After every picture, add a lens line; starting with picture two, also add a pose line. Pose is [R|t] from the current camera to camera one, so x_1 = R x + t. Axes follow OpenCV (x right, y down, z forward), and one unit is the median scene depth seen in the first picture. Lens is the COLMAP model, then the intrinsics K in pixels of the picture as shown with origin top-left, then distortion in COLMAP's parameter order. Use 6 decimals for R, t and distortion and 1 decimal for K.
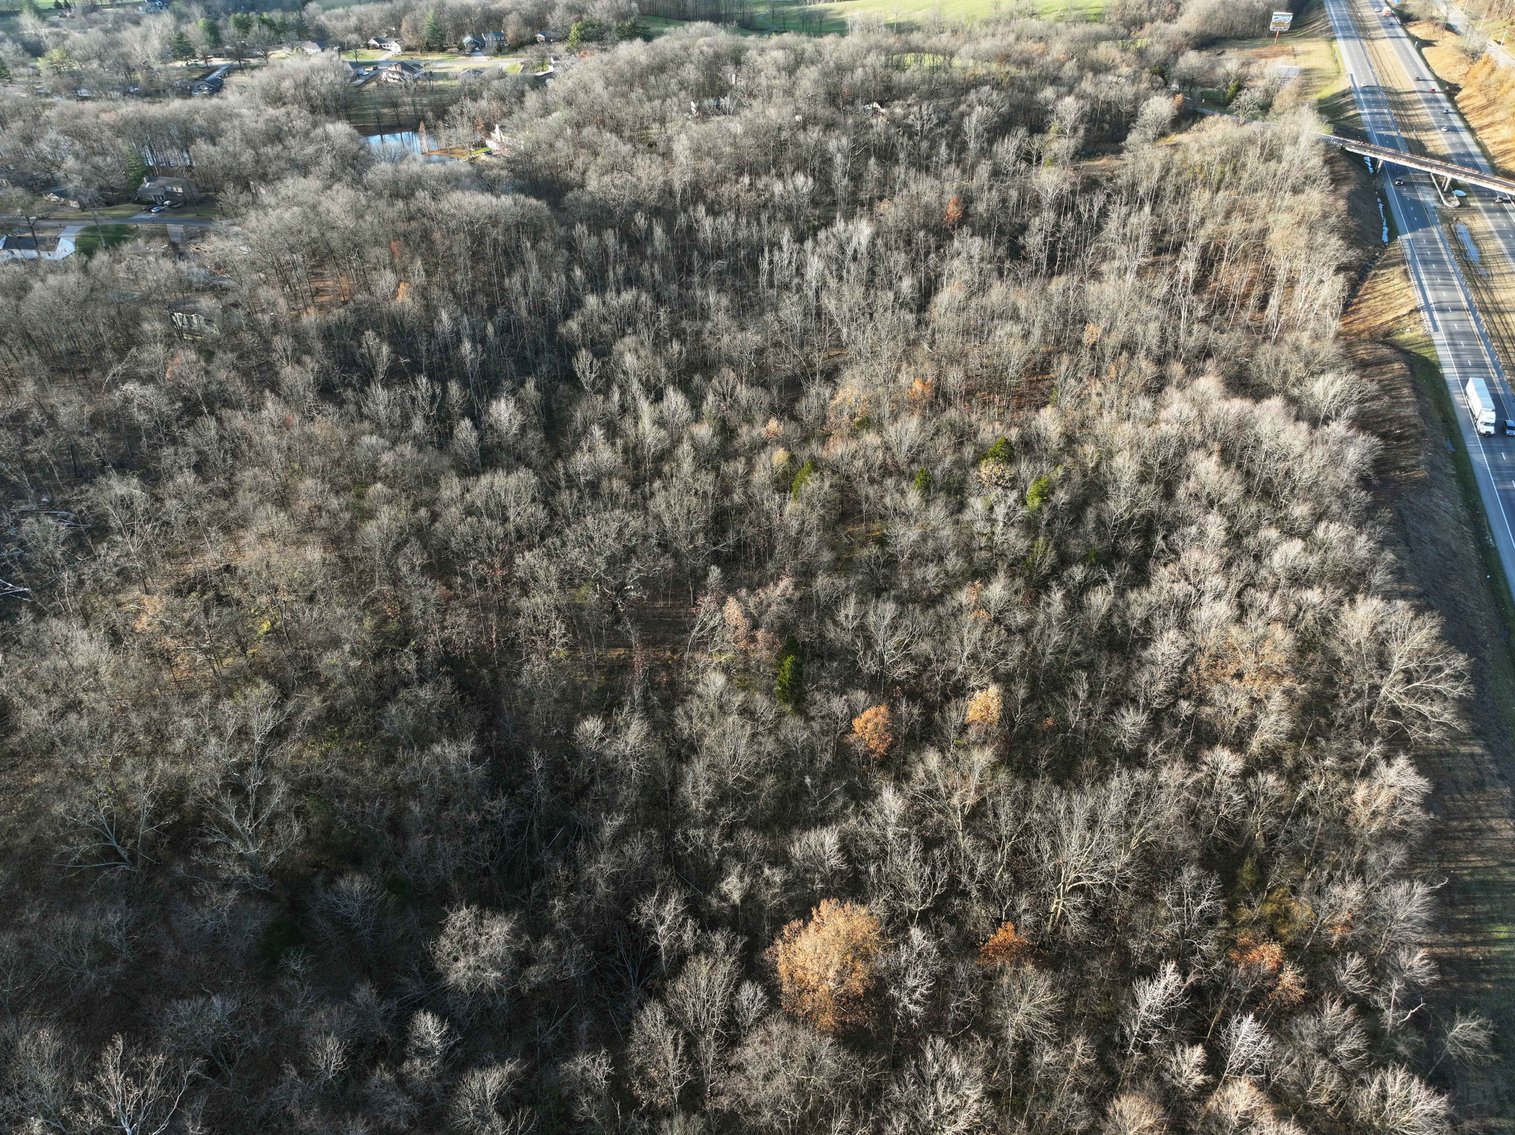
lens RADIAL K [[1070.6, 0, 760.6], [0, 1070.6, 564.3], [0, 0, 1]] dist [-0.001482, 0.023734]
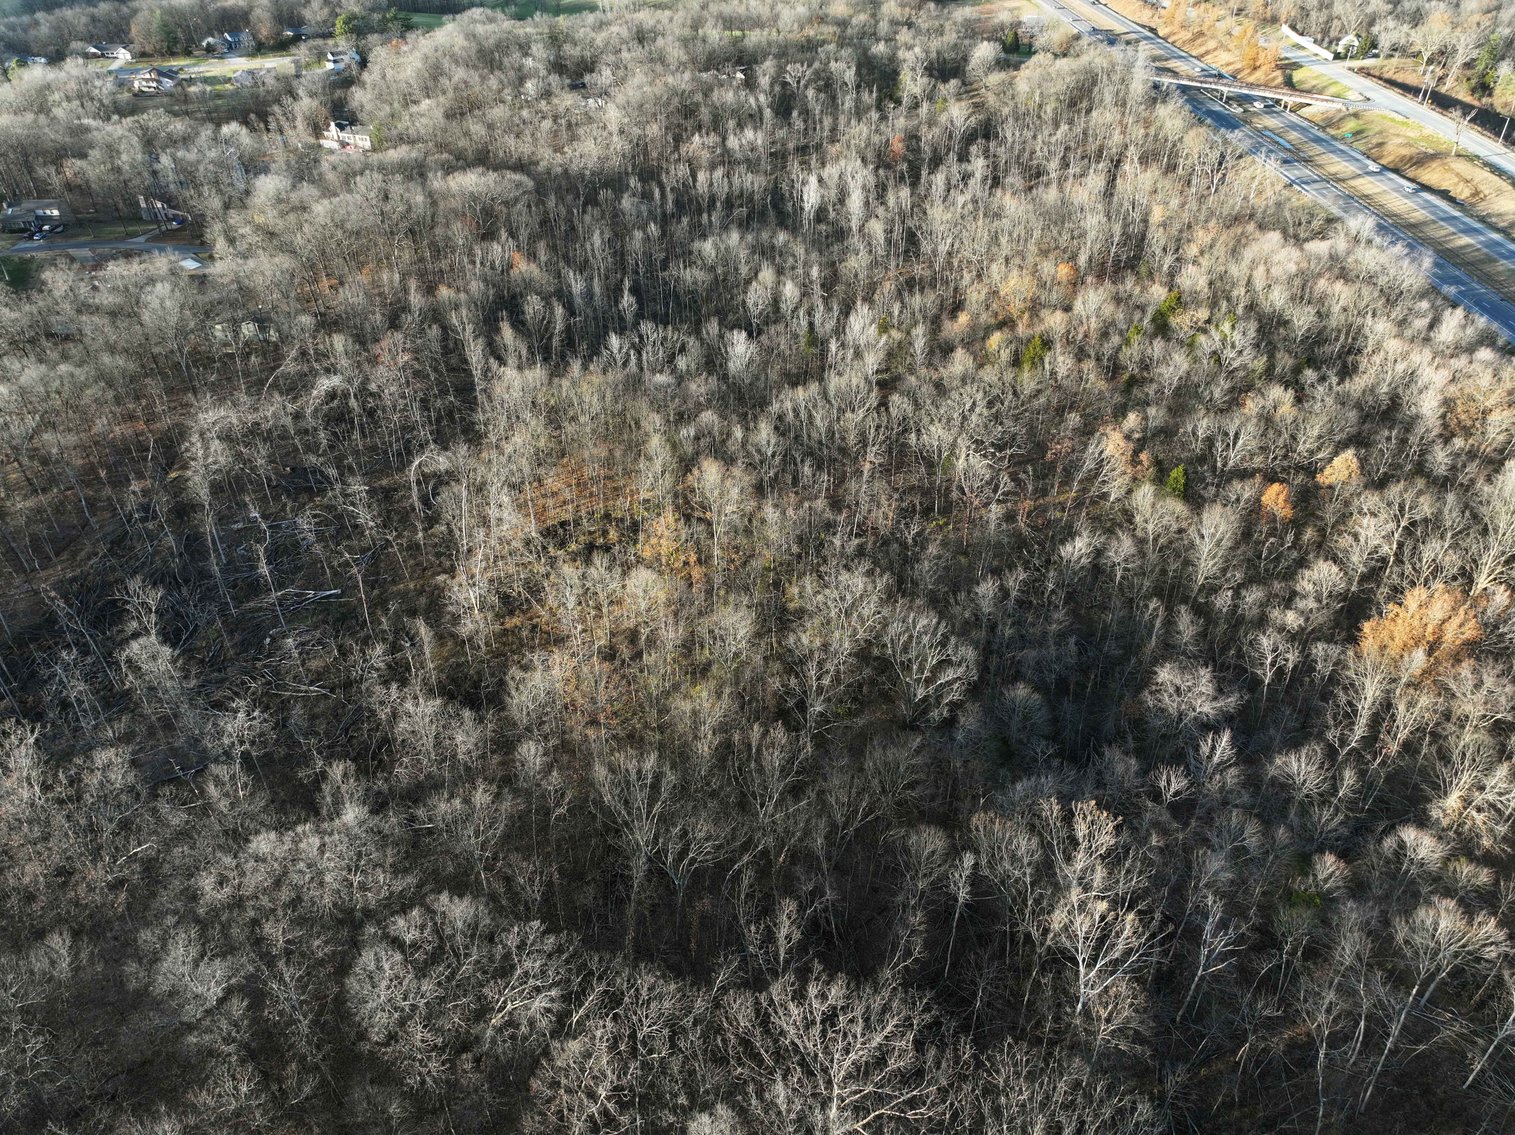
lens RADIAL K [[1070.6, 0, 760.6], [0, 1070.6, 564.3], [0, 0, 1]] dist [-0.001482, 0.023734]
pose [[0.934275, -0.203817, 0.292557, -0.256825], [0.203544, 0.978552, 0.031717, 0.019678], [-0.292747, 0.029915, 0.955722, -0.004909]]
